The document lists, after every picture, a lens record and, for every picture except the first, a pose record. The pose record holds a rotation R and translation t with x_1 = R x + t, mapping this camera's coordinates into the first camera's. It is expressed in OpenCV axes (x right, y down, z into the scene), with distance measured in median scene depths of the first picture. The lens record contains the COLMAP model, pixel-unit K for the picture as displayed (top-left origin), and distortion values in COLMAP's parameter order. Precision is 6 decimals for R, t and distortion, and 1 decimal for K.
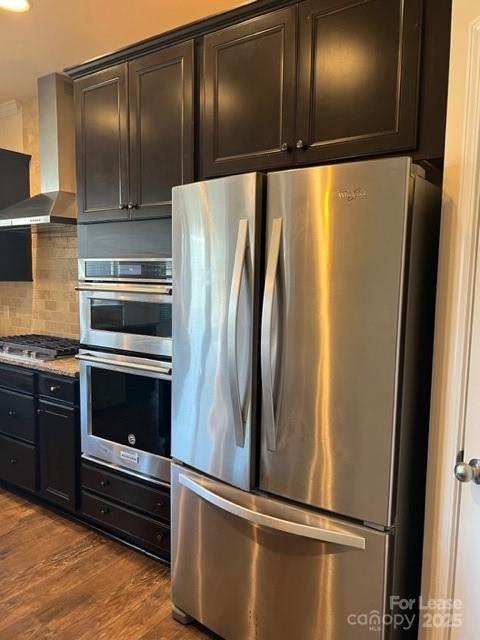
lens RADIAL K [[480.3, 0, 239.6], [0, 480.3, 325.0], [0, 0, 1]] dist [0.055730, -0.060567]
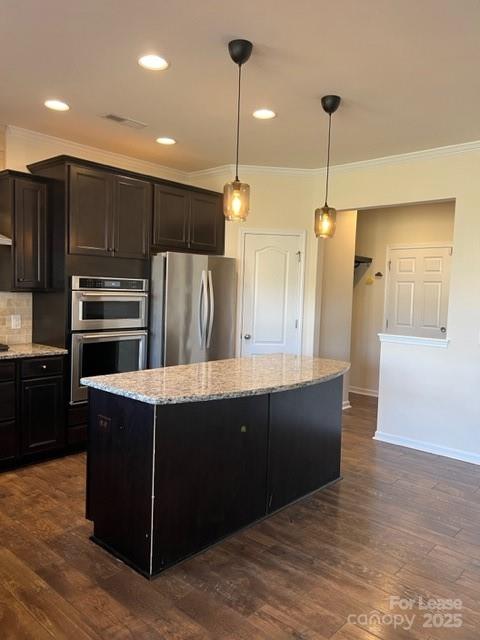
lens RADIAL K [[480.3, 0, 241.0], [0, 480.3, 319.8], [0, 0, 1]] dist [0.055730, -0.060567]
pose [[0.121079, -0.073077, 0.989949, -1.234347], [0.072392, 0.995281, 0.064617, -0.038704], [-0.990000, 0.063841, 0.125798, 0.182479]]
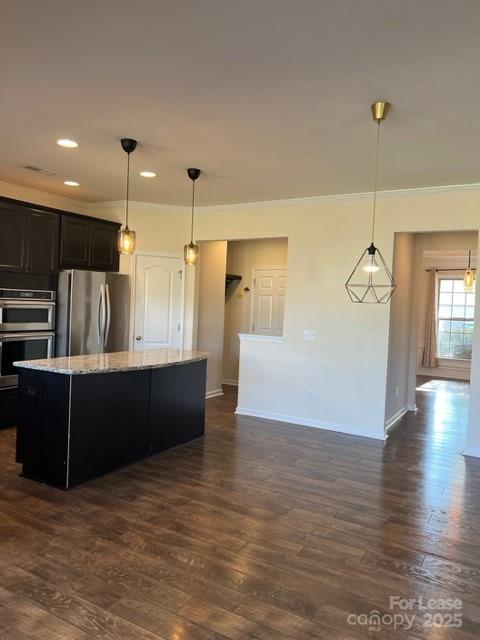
lens RADIAL K [[480.3, 0, 241.1], [0, 480.3, 321.4], [0, 0, 1]] dist [0.055730, -0.060567]
pose [[-0.088132, -0.055181, 0.994579, -1.625333], [0.060127, 0.996349, 0.060608, -0.040704], [-0.994292, 0.065143, -0.084493, 0.115200]]
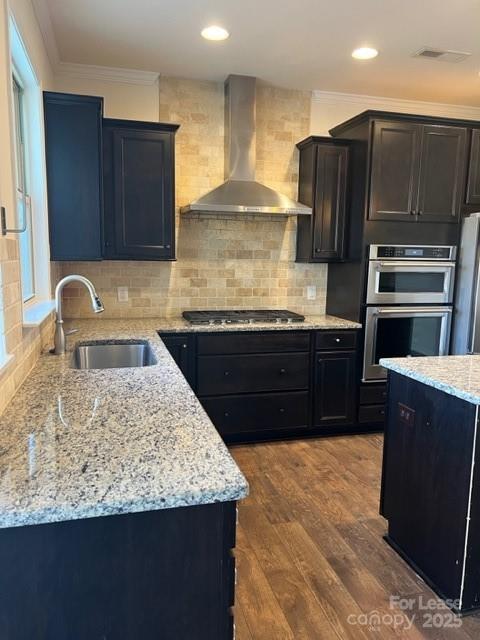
lens RADIAL K [[480.3, 0, 240.0], [0, 480.3, 319.9], [0, 0, 1]] dist [0.055730, -0.060567]
pose [[0.641811, -0.104734, 0.759678, -1.148094], [0.070191, 0.994495, 0.077807, -0.035382], [-0.763644, 0.003385, 0.645628, 0.247803]]
